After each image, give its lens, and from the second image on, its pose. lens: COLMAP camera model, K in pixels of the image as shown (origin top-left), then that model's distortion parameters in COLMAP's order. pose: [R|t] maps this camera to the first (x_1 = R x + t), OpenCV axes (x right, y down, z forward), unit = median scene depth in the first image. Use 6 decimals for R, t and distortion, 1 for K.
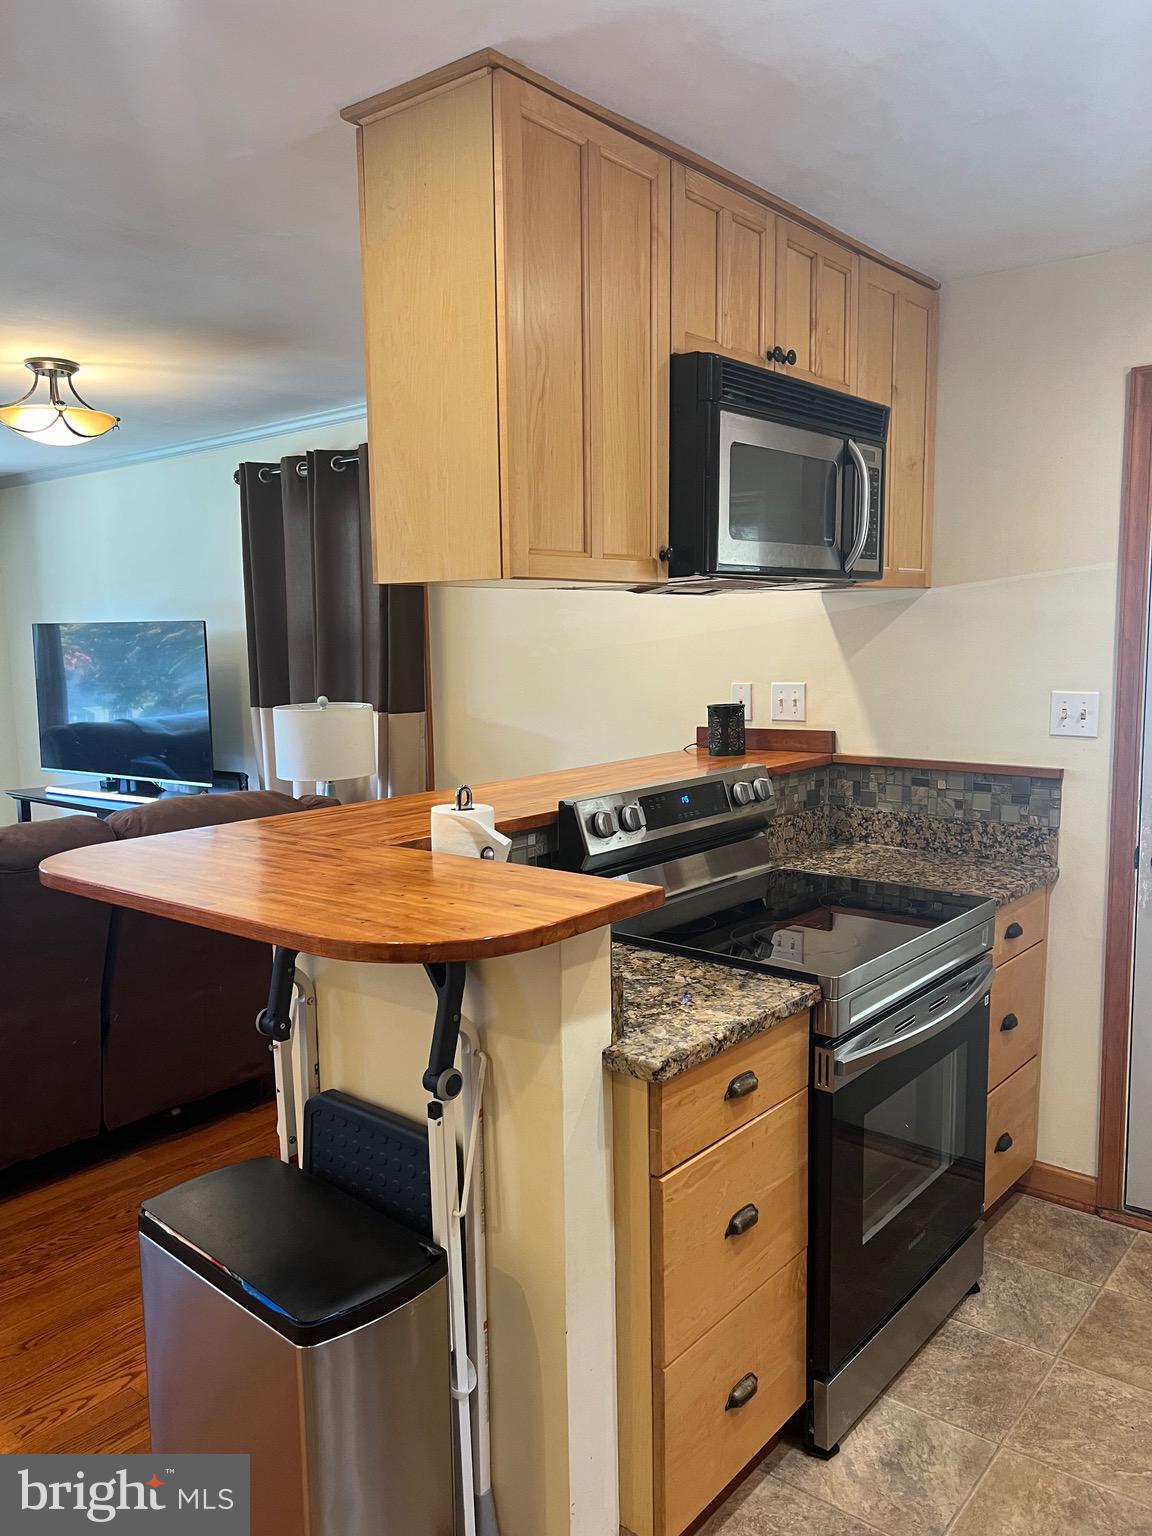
lens RADIAL K [[1149.3, 0, 576.0], [0, 1149.3, 768.0], [0, 0, 1]] dist [0.011773, -0.002138]
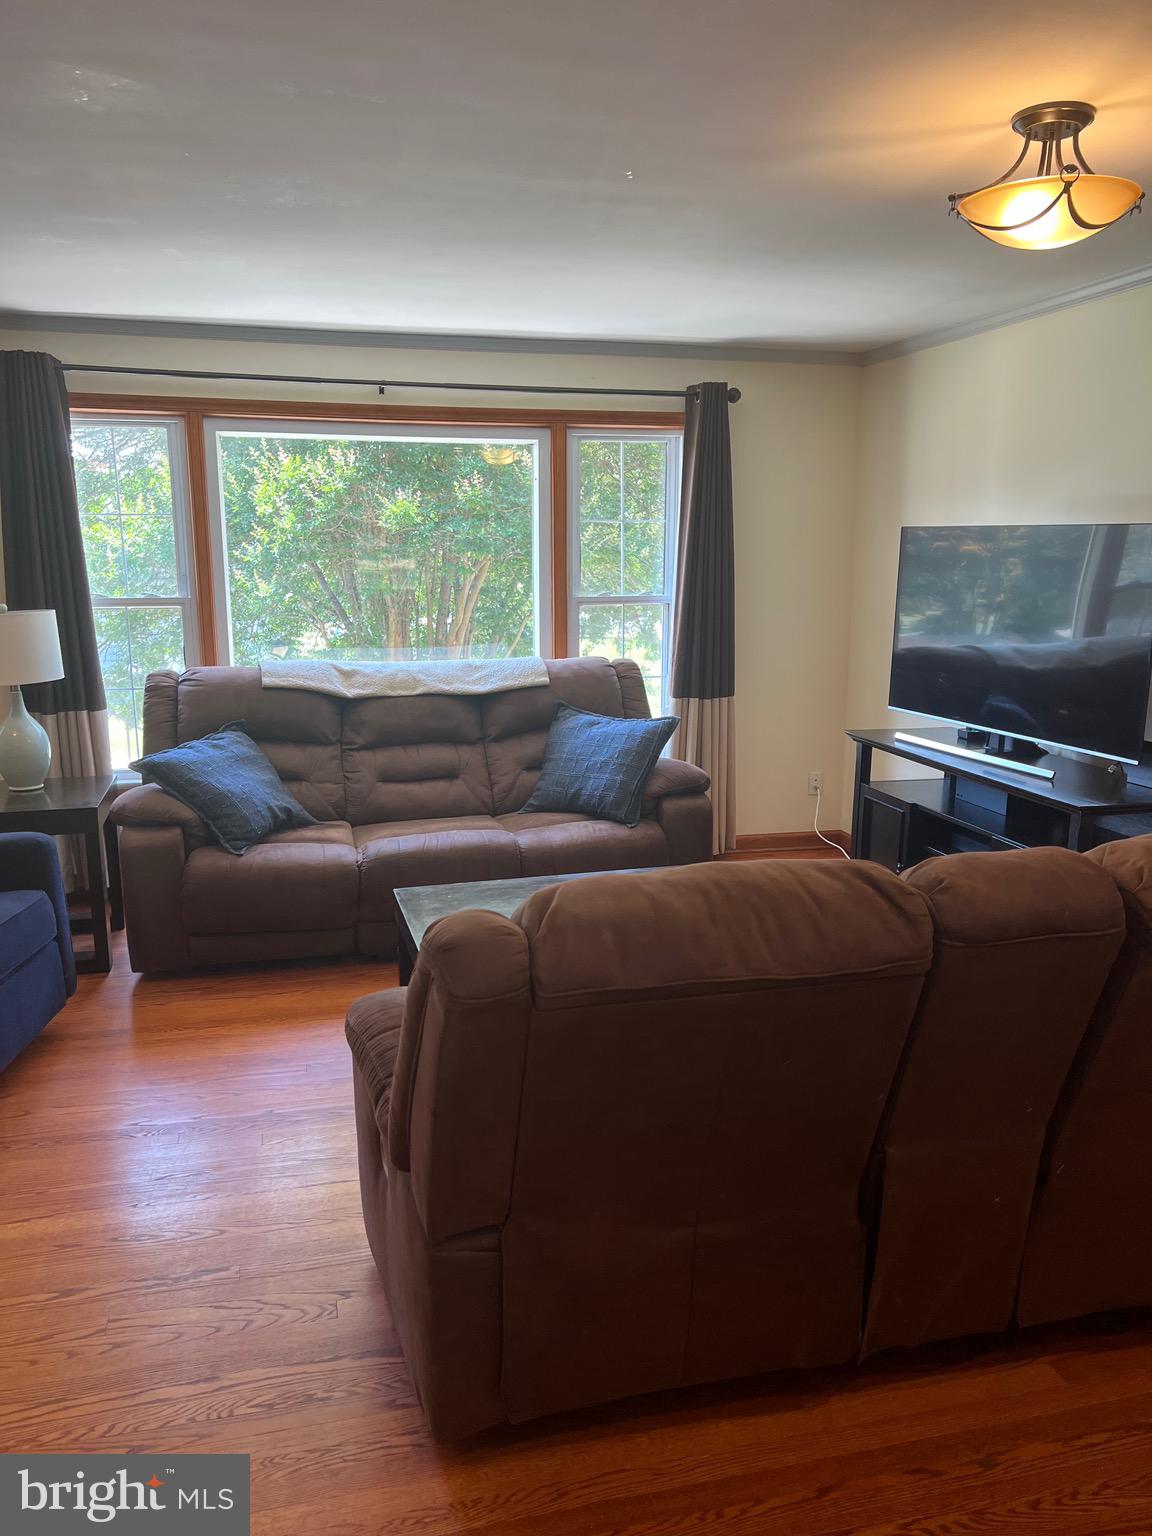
lens RADIAL K [[1149.3, 0, 576.0], [0, 1149.3, 768.0], [0, 0, 1]] dist [0.011773, -0.002138]
pose [[0.804667, 0.134441, -0.578306, -0.174449], [-0.088440, 0.990300, 0.107162, -0.026022], [0.587103, -0.035085, 0.808752, 0.220145]]
